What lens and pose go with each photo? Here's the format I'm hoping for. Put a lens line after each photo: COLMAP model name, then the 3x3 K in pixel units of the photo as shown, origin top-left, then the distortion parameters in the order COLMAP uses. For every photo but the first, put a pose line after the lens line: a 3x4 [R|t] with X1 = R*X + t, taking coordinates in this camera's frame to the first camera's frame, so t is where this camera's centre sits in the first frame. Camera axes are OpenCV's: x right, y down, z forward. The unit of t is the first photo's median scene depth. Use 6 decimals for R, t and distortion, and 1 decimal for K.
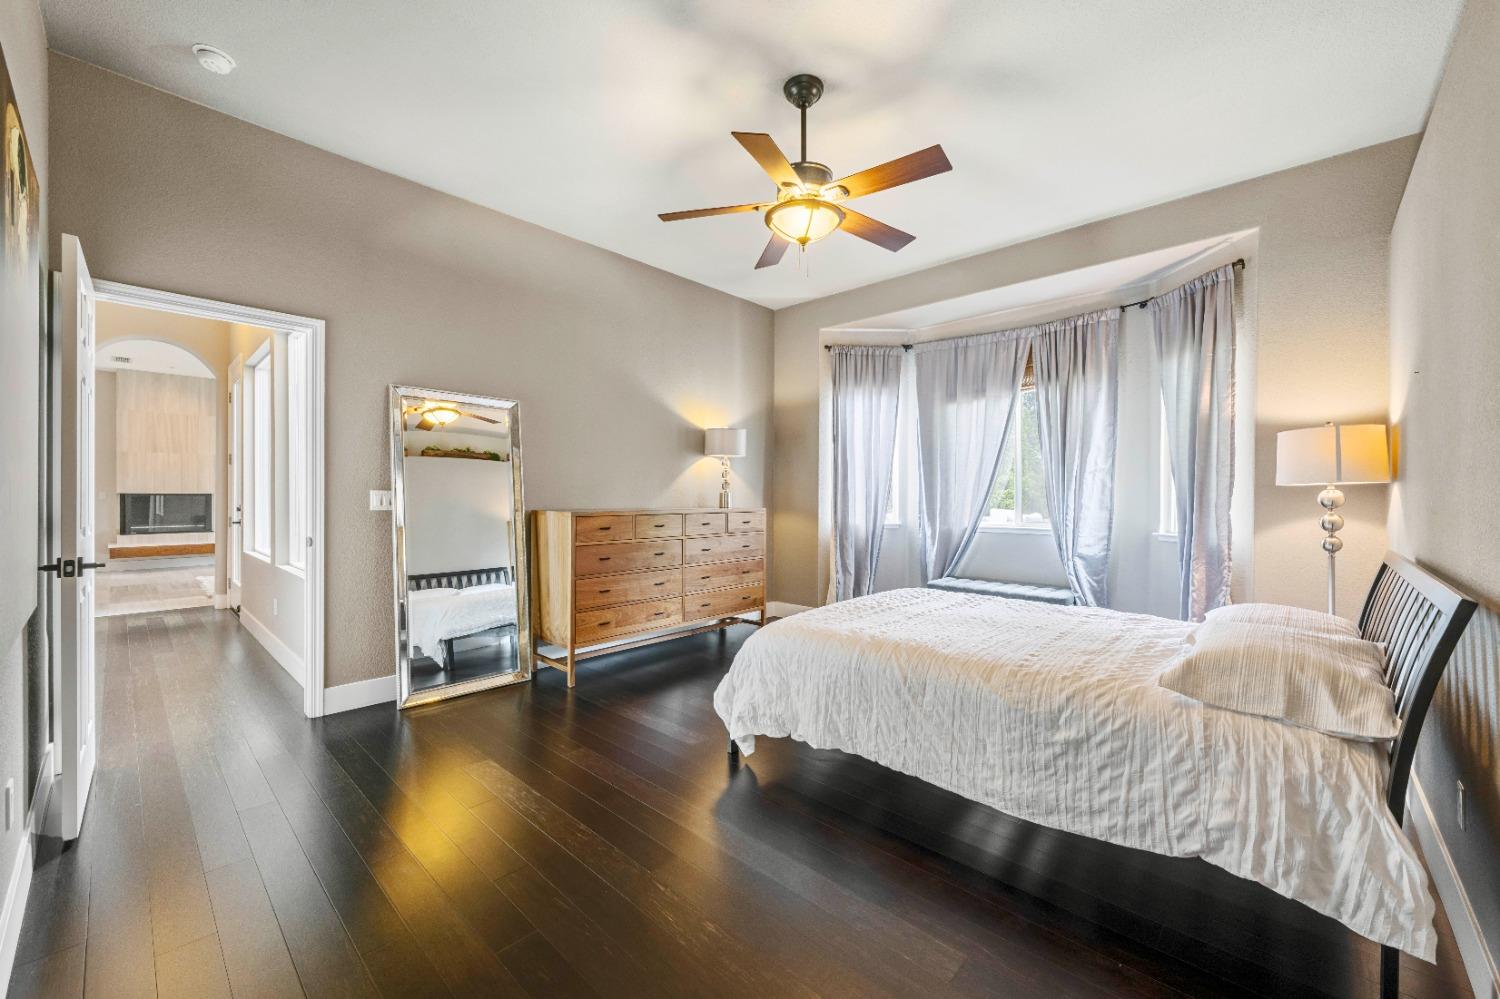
lens RADIAL K [[597.9, 0, 756.9], [0, 597.9, 496.4], [0, 0, 1]] dist [0.001182, -0.000817]
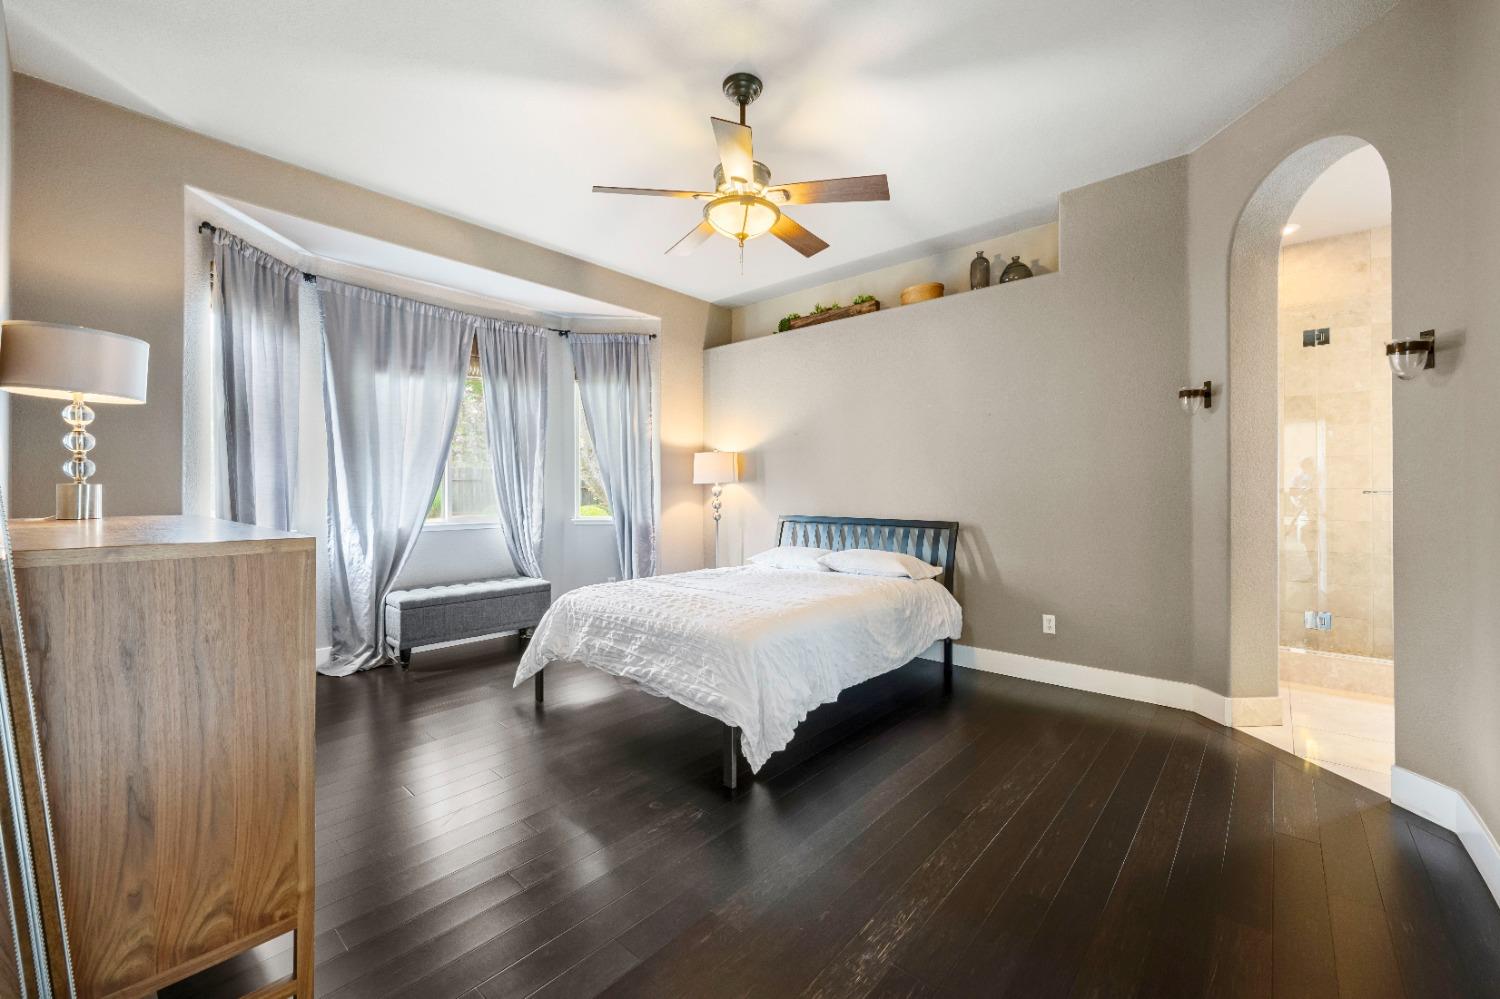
lens RADIAL K [[597.9, 0, 752.9], [0, 597.9, 496.4], [0, 0, 1]] dist [0.001182, -0.000817]
pose [[-0.029114, -0.015062, 0.999463, -0.562737], [-0.001419, 0.999886, 0.015027, -0.004743], [-0.999575, -0.000980, -0.029132, 0.606346]]
